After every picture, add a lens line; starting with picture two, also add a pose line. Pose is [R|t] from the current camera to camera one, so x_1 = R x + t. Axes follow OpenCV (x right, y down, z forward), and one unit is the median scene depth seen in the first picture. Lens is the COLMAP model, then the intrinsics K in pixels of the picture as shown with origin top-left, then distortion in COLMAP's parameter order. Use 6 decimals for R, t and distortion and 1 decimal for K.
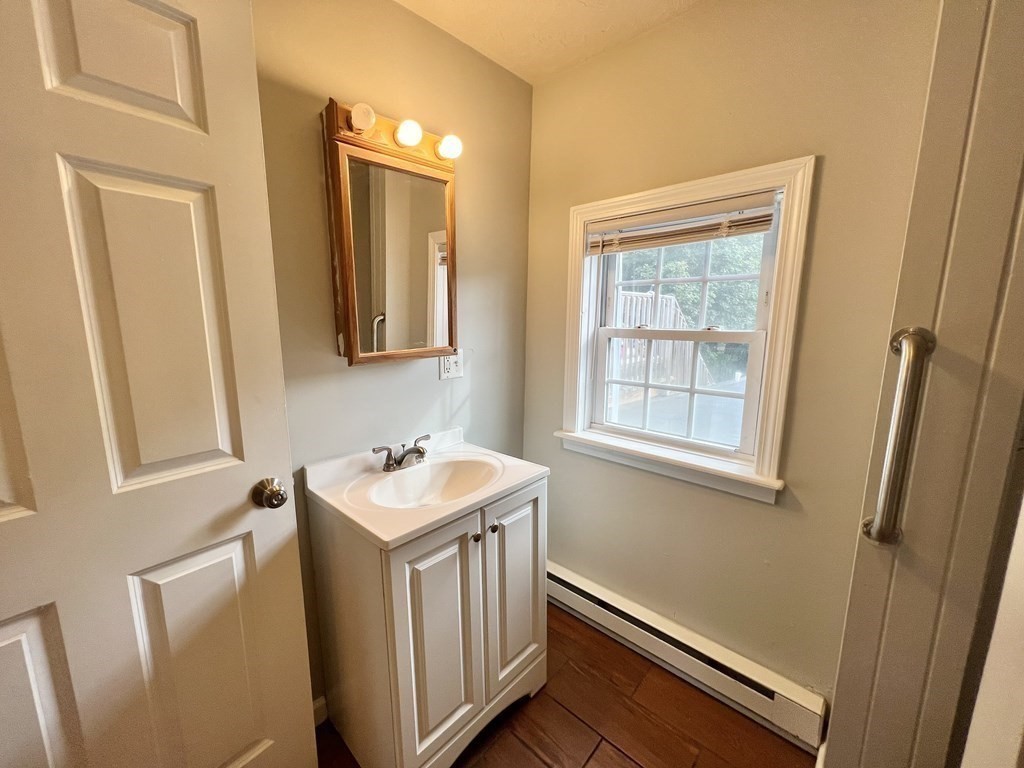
lens RADIAL K [[408.2, 0, 512.0], [0, 408.2, 384.0], [0, 0, 1]] dist [-0.001561, -0.000250]
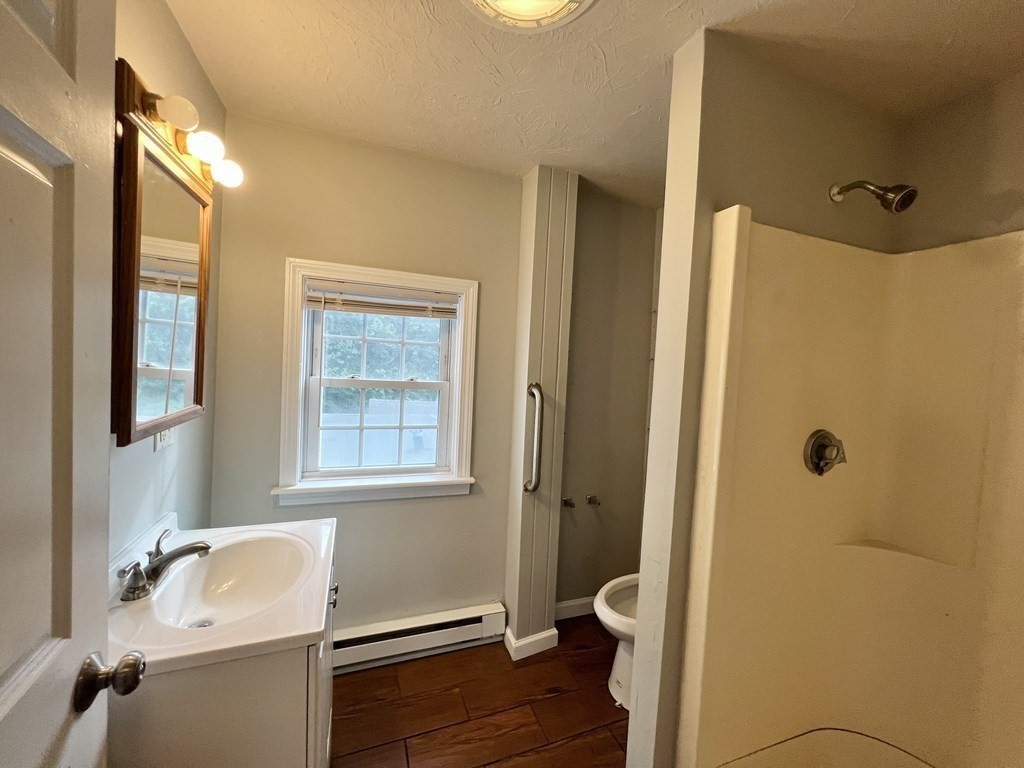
lens RADIAL K [[408.2, 0, 512.0], [0, 408.2, 384.0], [0, 0, 1]] dist [-0.001561, -0.000250]
pose [[0.441809, -0.017966, 0.896929, -0.569907], [0.095087, 0.995105, -0.026905, -0.053255], [-0.892055, 0.097173, 0.441355, 0.115464]]
